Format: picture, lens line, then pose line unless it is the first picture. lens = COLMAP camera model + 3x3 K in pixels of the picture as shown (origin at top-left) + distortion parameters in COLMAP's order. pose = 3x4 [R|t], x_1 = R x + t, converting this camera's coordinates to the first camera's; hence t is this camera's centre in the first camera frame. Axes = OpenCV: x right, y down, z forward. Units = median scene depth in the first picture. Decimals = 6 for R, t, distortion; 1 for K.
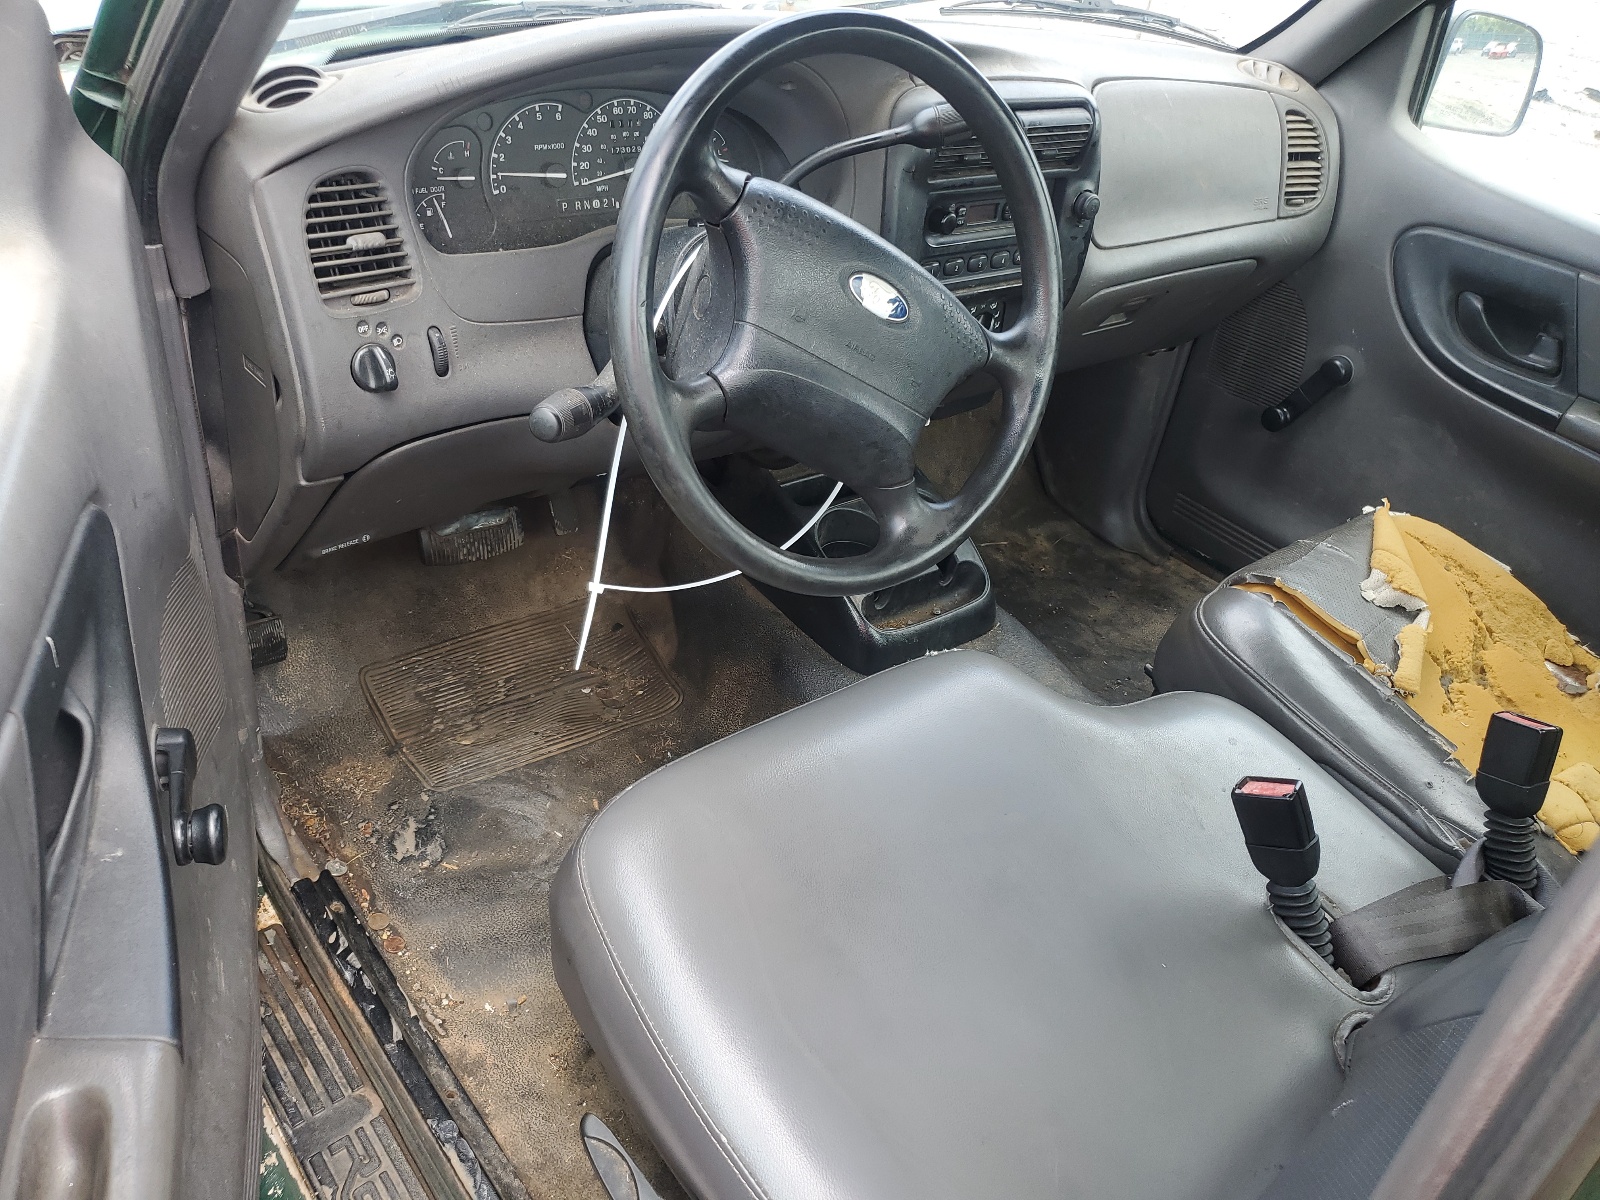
lens RADIAL K [[1190.8, 0, 799.8], [0, 1190.8, 597.0], [0, 0, 1]] dist [-0.015257, -0.008634]
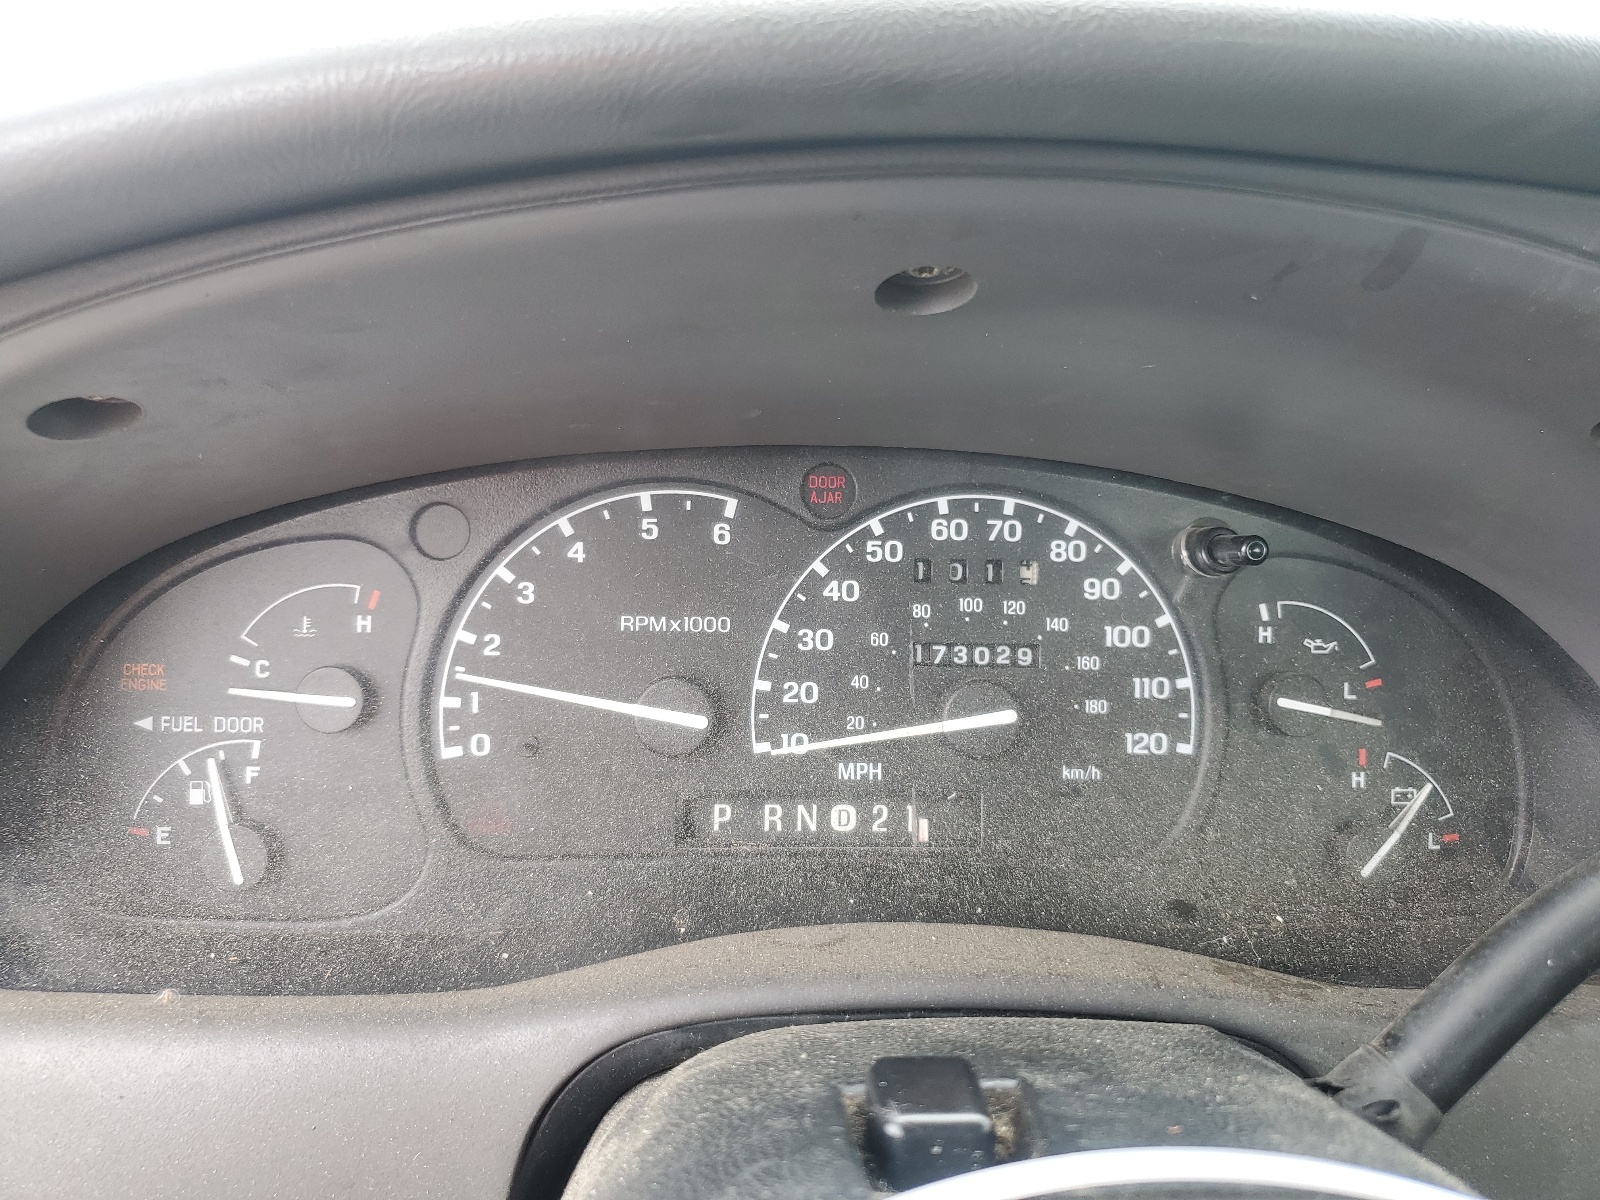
lens RADIAL K [[1190.8, 0, 800.9], [0, 1190.8, 600.2], [0, 0, 1]] dist [-0.015257, -0.008634]
pose [[0.818137, 0.037642, -0.573789, -0.011500], [-0.264200, 0.910900, -0.316953, -0.291810], [0.510734, 0.410906, 0.755187, 0.770000]]
